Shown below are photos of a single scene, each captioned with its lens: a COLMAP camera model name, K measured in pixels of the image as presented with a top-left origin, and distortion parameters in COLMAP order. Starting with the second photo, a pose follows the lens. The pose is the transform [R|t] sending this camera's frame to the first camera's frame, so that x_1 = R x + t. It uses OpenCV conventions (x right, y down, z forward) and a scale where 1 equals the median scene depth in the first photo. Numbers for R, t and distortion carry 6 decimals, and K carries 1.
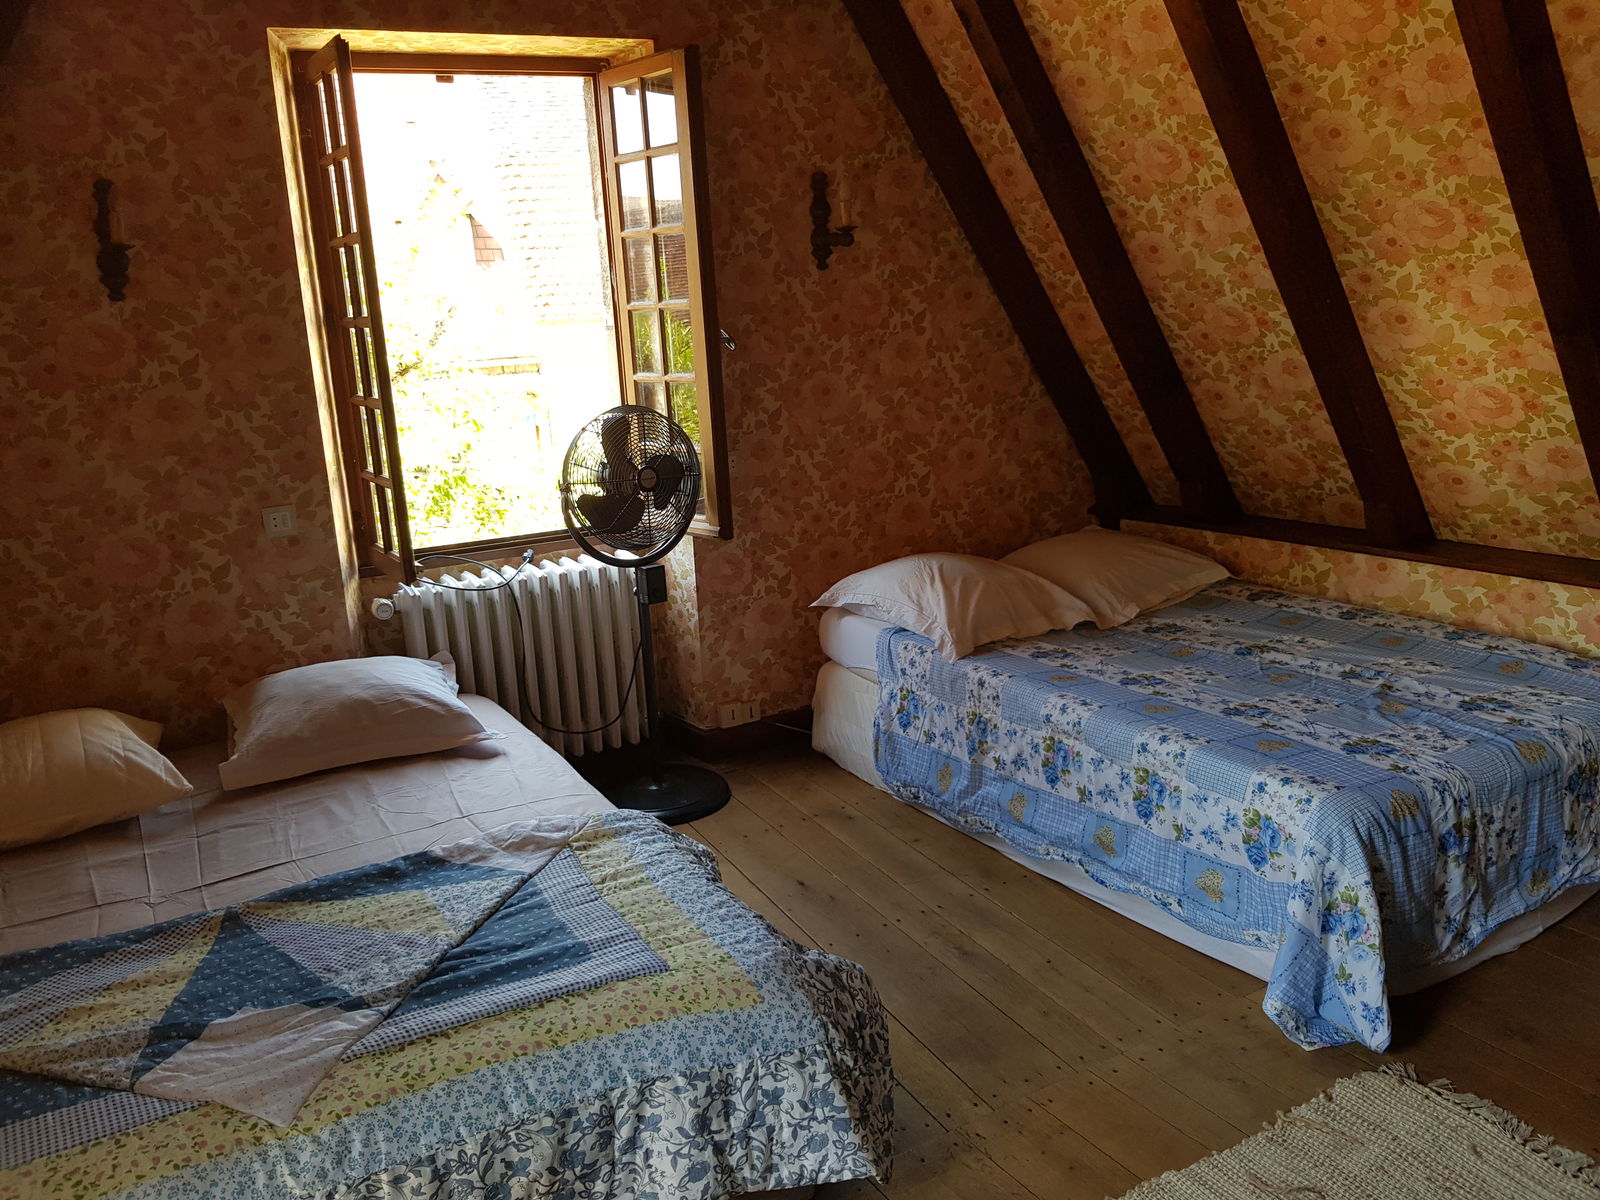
lens RADIAL K [[1275.4, 0, 767.3], [0, 1275.4, 600.4], [0, 0, 1]] dist [0.059680, -0.113383]
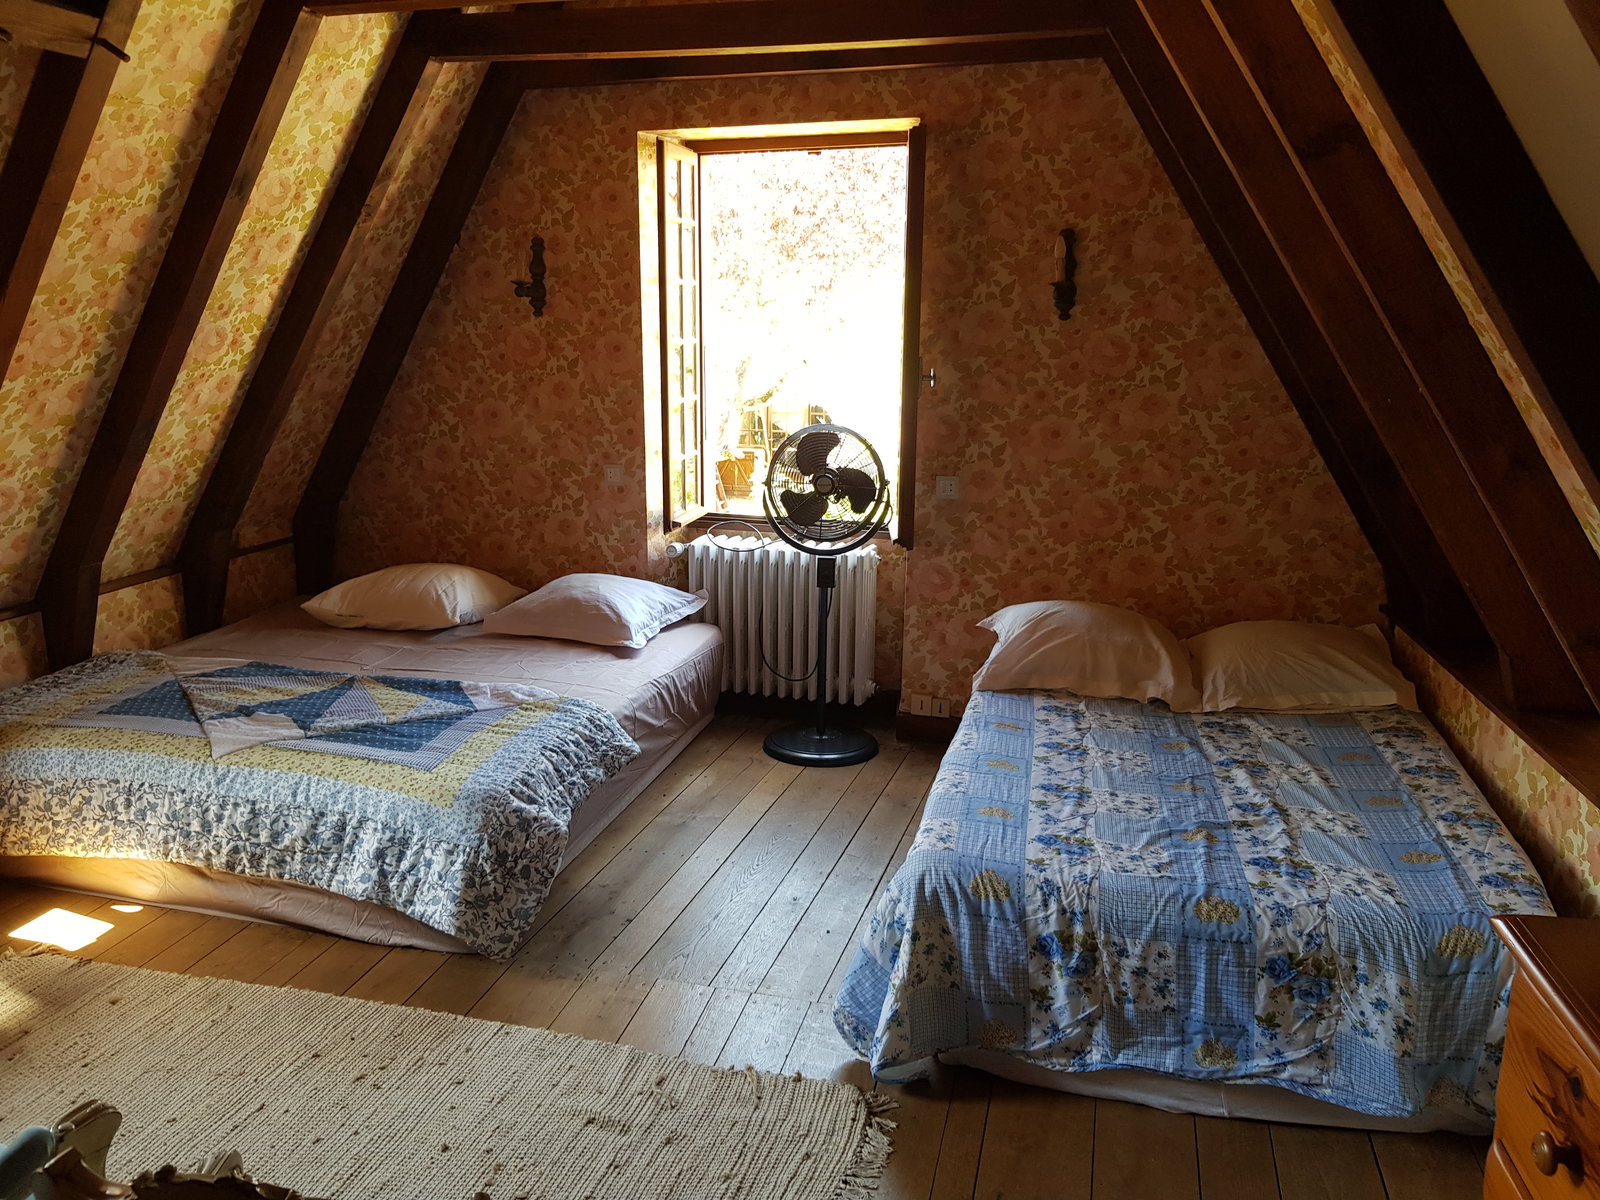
lens RADIAL K [[1245.9, 0, 706.9], [0, 1245.9, 629.5], [0, 0, 1]] dist [0.125739, -0.285613]
pose [[0.688143, 0.234005, -0.686805, 0.931799], [-0.209157, 0.970361, 0.121052, -0.111597], [0.694775, 0.060349, 0.716691, 0.090262]]
